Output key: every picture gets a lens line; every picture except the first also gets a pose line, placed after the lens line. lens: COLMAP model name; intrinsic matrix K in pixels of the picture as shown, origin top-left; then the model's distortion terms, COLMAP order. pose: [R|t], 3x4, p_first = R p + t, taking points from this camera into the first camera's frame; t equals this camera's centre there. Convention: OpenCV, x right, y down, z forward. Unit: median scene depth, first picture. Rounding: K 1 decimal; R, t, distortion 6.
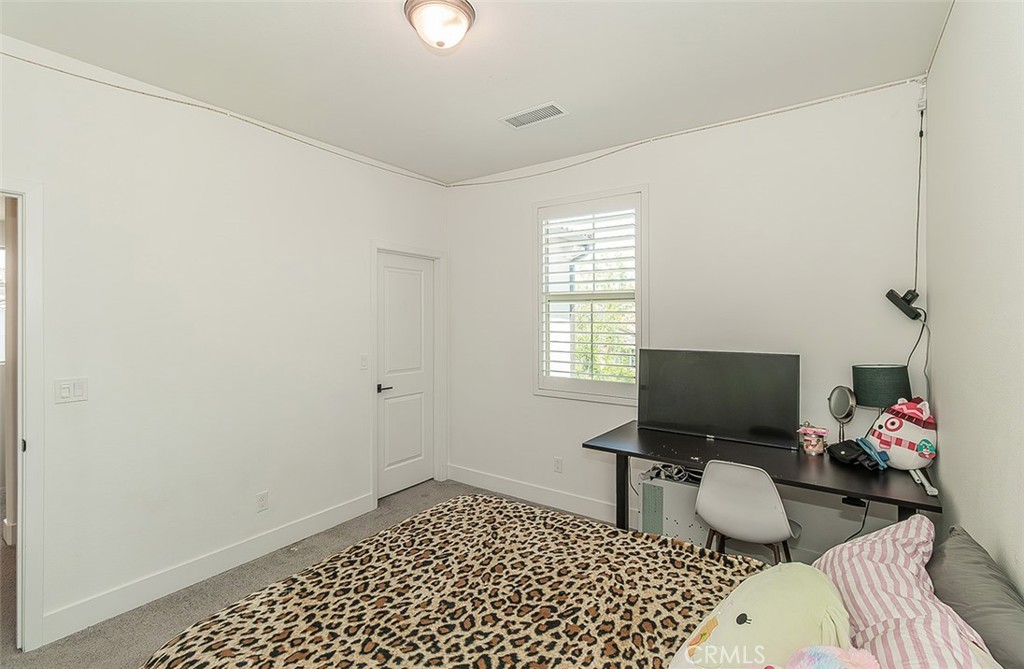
lens RADIAL K [[462.9, 0, 509.3], [0, 462.9, 320.0], [0, 0, 1]] dist [0.003884, 0.000616]
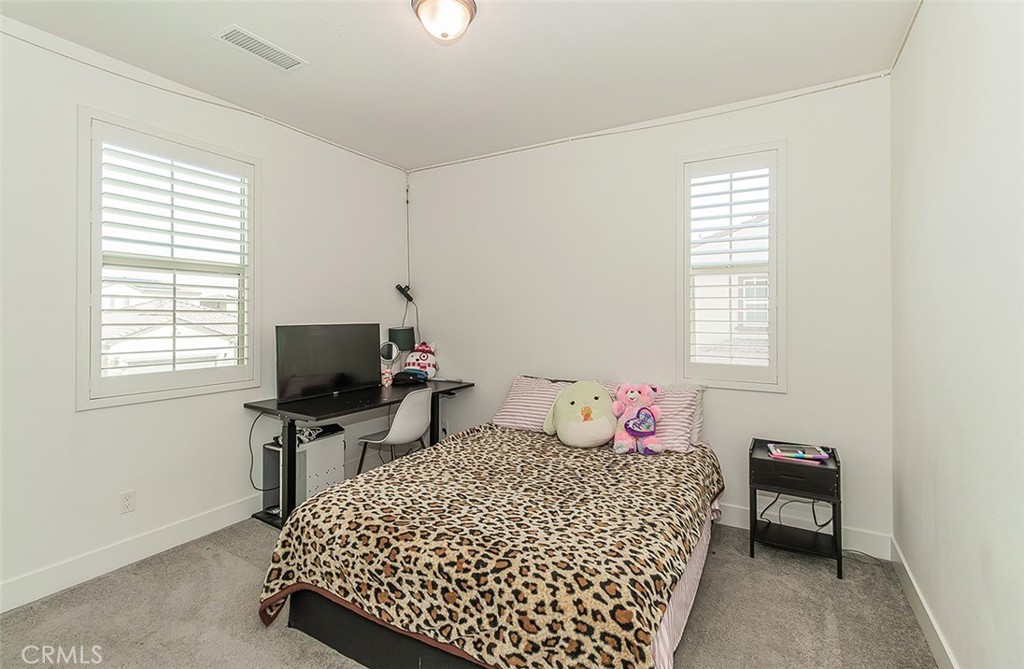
lens RADIAL K [[462.9, 0, 509.3], [0, 462.9, 320.0], [0, 0, 1]] dist [0.003884, 0.000616]
pose [[-0.085232, -0.014430, 0.996257, -1.178963], [0.000472, 0.999894, 0.014523, 0.055118], [-0.996361, 0.001708, -0.085216, 0.901841]]
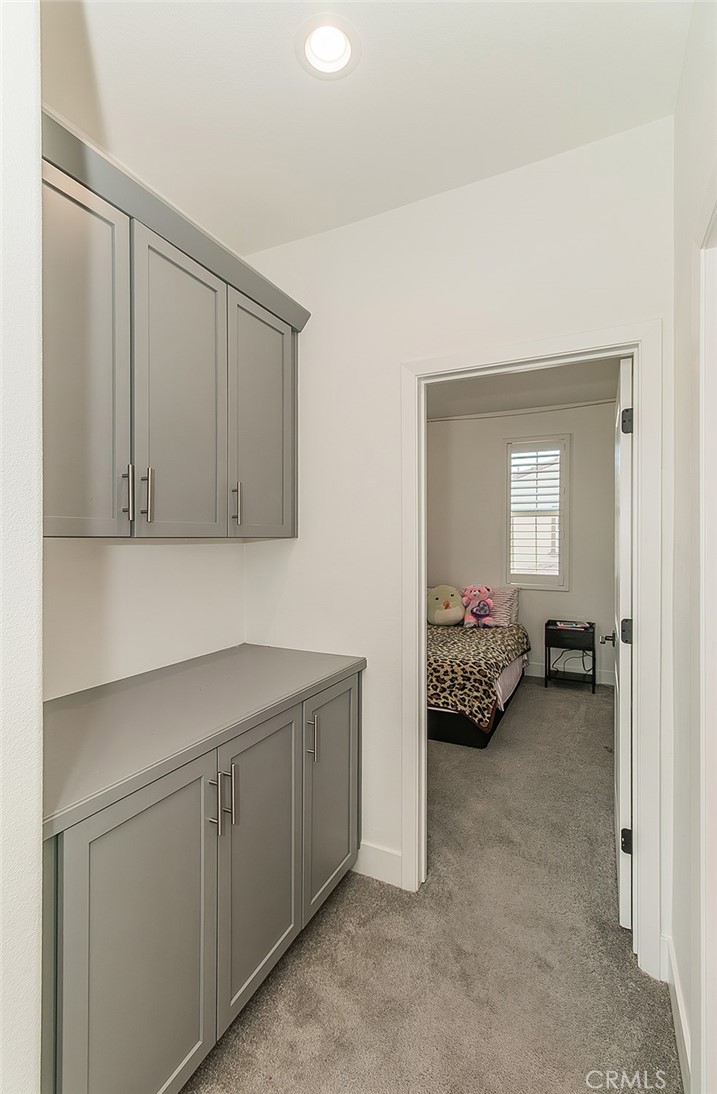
lens RADIAL K [[494.6, 0, 358.5], [0, 494.6, 547.0], [0, 0, 1]] dist [0.003884, 0.000616]
pose [[-0.161968, -0.018802, 0.986617, -2.093222], [-0.004664, 0.999822, 0.018288, 0.041635], [-0.986785, -0.001639, -0.162026, 1.362715]]
